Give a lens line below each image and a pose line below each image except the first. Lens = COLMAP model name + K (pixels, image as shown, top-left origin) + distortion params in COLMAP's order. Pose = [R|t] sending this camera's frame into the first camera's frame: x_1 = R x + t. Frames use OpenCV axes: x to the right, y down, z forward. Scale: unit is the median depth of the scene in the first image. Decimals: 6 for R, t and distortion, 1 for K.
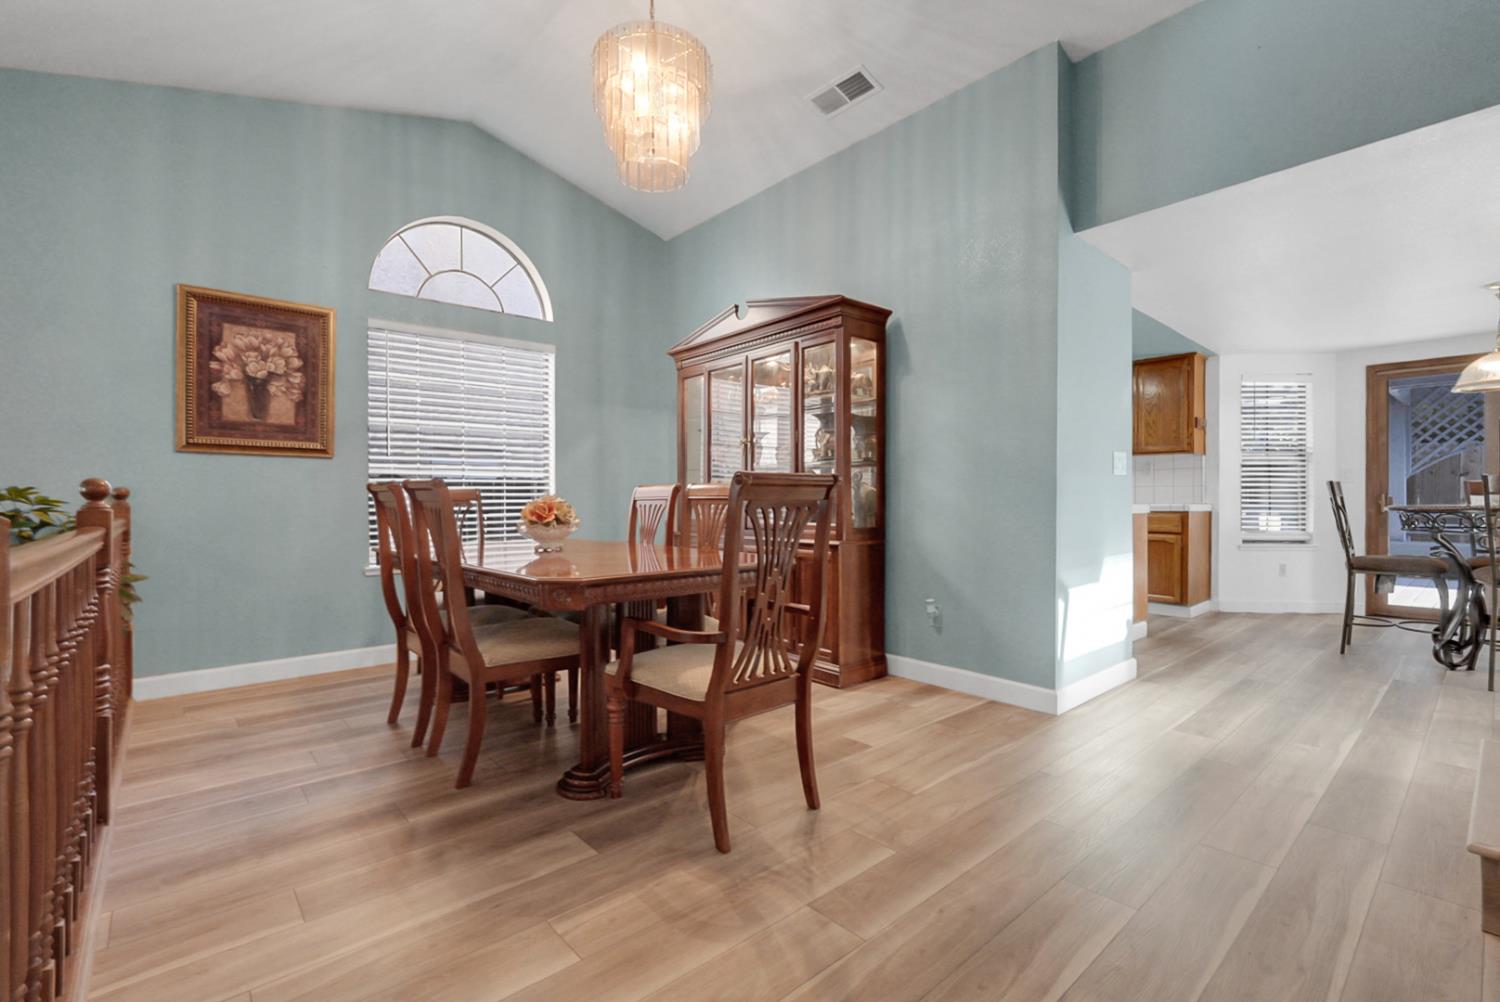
lens RADIAL K [[678.4, 0, 761.7], [0, 678.4, 500.6], [0, 0, 1]] dist [-0.012498, 0.006705]
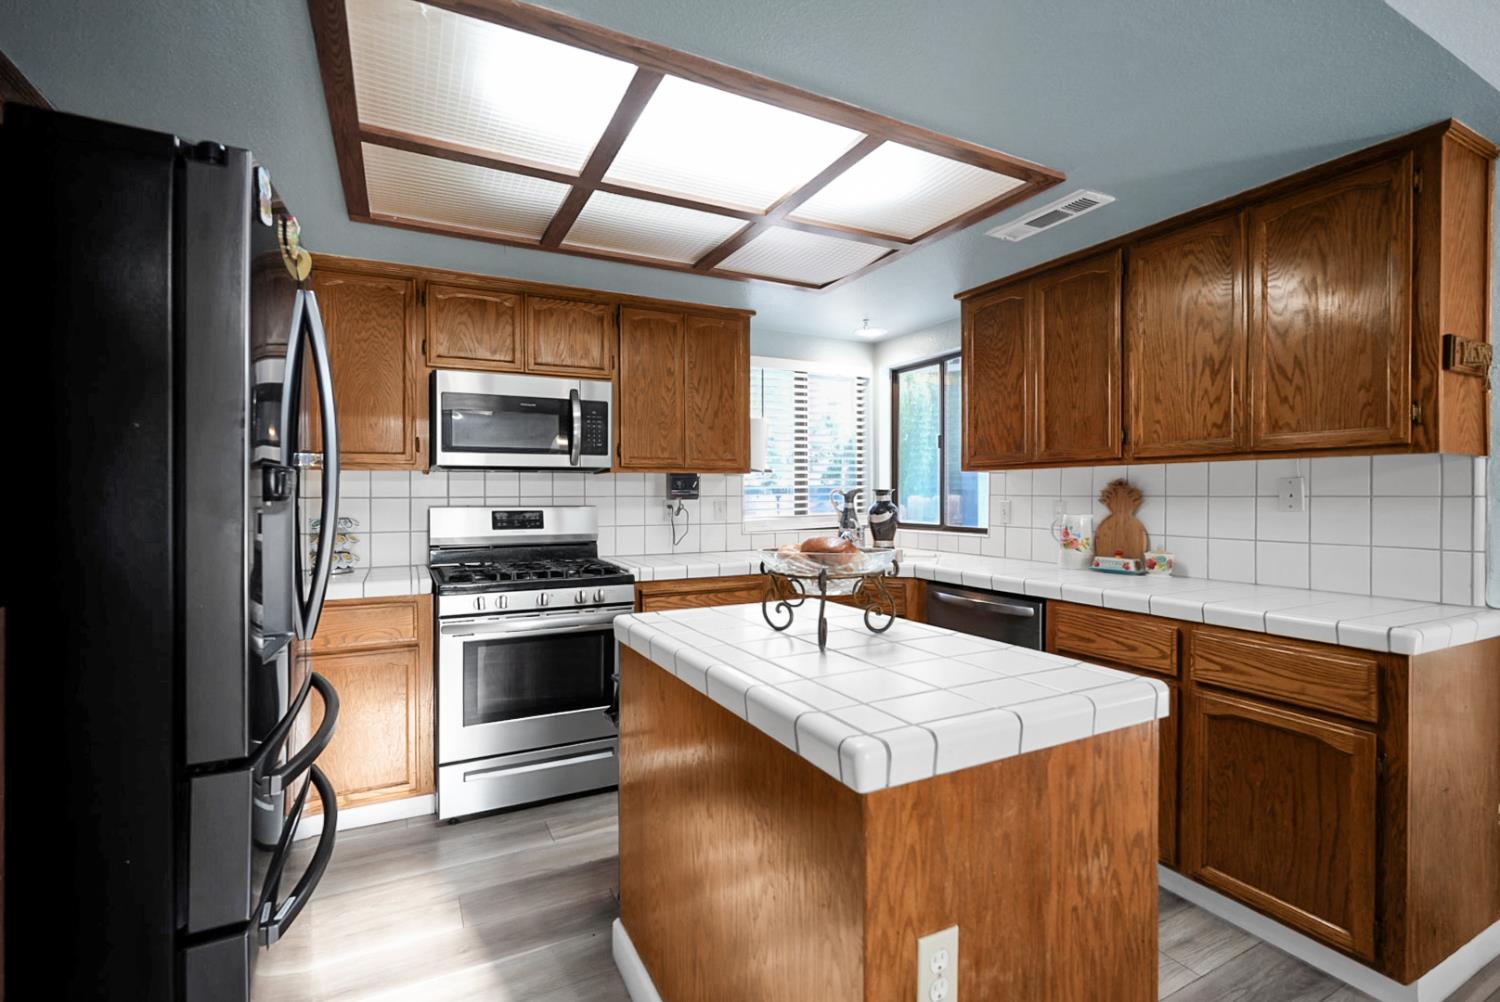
lens RADIAL K [[674.7, 0, 774.4], [0, 674.7, 488.7], [0, 0, 1]] dist [-0.005272, 0.001870]
pose [[0.966166, 0.006950, -0.257828, 0.420175], [-0.010198, 0.999885, -0.011262, -0.046047], [0.257720, 0.013511, 0.966125, 0.616373]]
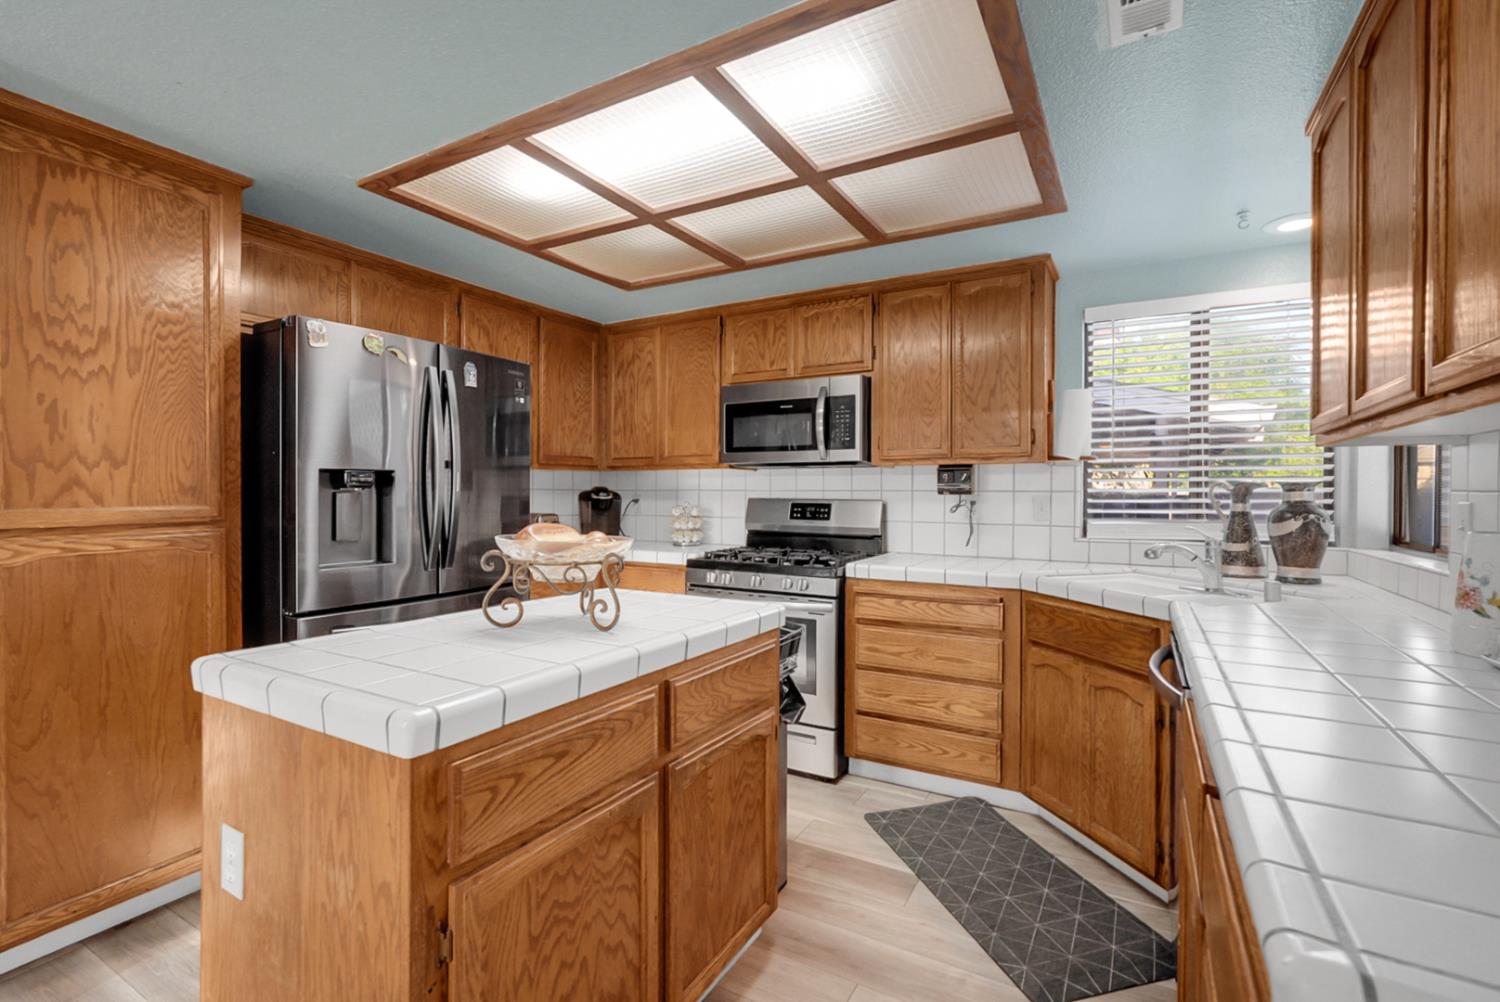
lens RADIAL K [[678.4, 0, 724.4], [0, 678.4, 489.6], [0, 0, 1]] dist [-0.012498, 0.006705]
pose [[0.286524, 0.010310, -0.958017, 0.649427], [-0.013587, 0.999885, 0.006697, -0.047321], [0.957977, 0.011098, 0.286632, 0.861381]]
